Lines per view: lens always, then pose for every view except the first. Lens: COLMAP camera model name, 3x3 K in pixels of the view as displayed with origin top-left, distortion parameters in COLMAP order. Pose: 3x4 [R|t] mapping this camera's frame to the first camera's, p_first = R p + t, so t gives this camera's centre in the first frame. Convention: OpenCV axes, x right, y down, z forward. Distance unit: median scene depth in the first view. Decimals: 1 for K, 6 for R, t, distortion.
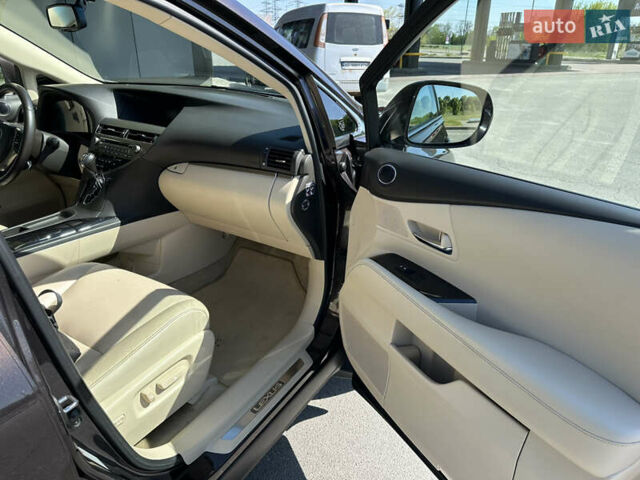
lens RADIAL K [[496.0, 0, 320.0], [0, 496.0, 240.0], [0, 0, 1]] dist [0.004123, 0.003541]
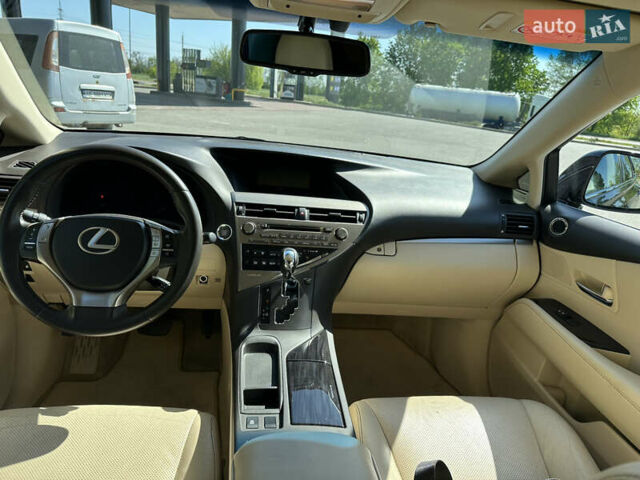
lens RADIAL K [[496.0, 0, 320.0], [0, 496.0, 240.0], [0, 0, 1]] dist [0.004123, 0.003541]
pose [[0.805571, -0.110242, 0.582153, -0.154554], [0.141362, 0.989924, -0.008152, -0.032846], [-0.575389, 0.088862, 0.813039, 0.079852]]
